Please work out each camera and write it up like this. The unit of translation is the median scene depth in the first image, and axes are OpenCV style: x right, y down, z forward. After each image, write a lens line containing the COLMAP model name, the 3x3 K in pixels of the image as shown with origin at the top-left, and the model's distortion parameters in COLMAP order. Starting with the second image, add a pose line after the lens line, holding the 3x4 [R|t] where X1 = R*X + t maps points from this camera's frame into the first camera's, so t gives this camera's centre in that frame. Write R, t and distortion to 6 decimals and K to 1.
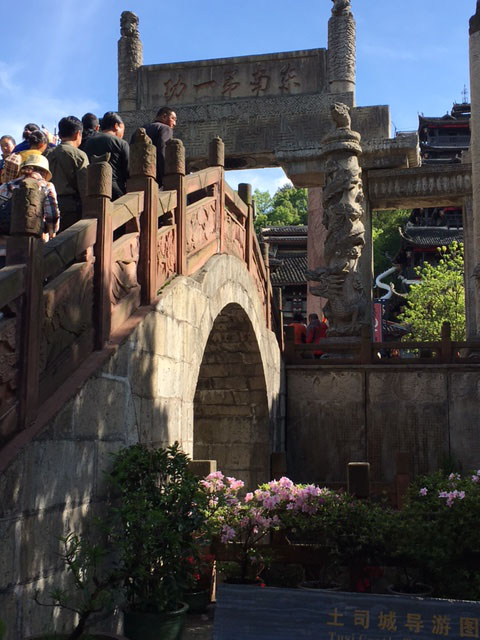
lens RADIAL K [[840.0, 0, 239.6], [0, 840.0, 318.1], [0, 0, 1]] dist [0.075295, 0.000000]
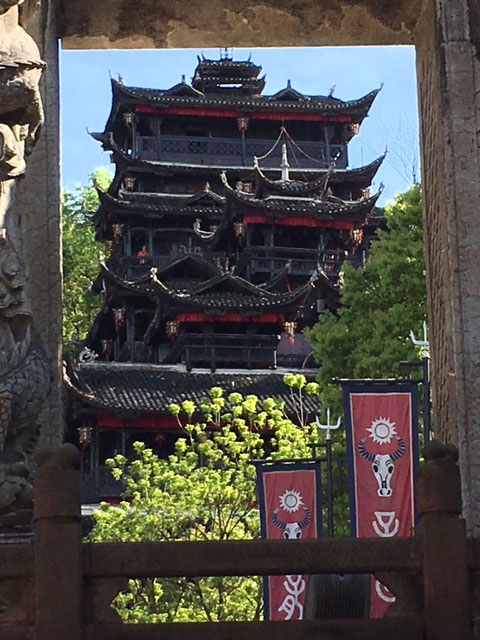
lens RADIAL K [[2181.0, 0, 240.2], [0, 2181.0, 319.6], [0, 0, 1]] dist [0.267282, 0.000000]
pose [[0.961933, 0.043767, 0.269757, 0.040331], [-0.005961, 0.990218, -0.139403, 0.039487], [-0.273219, 0.132489, 0.952784, 0.394325]]
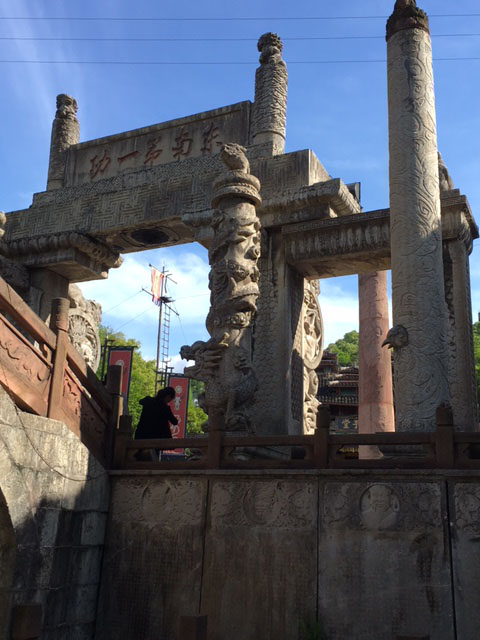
lens RADIAL K [[693.4, 0, 242.6], [0, 693.4, 326.3], [0, 0, 1]] dist [0.067767, 0.000000]
pose [[0.975068, -0.034127, -0.219267, 0.245680], [-0.002751, 0.986169, -0.165722, 0.027403], [0.221890, 0.162194, 0.961487, 0.353880]]
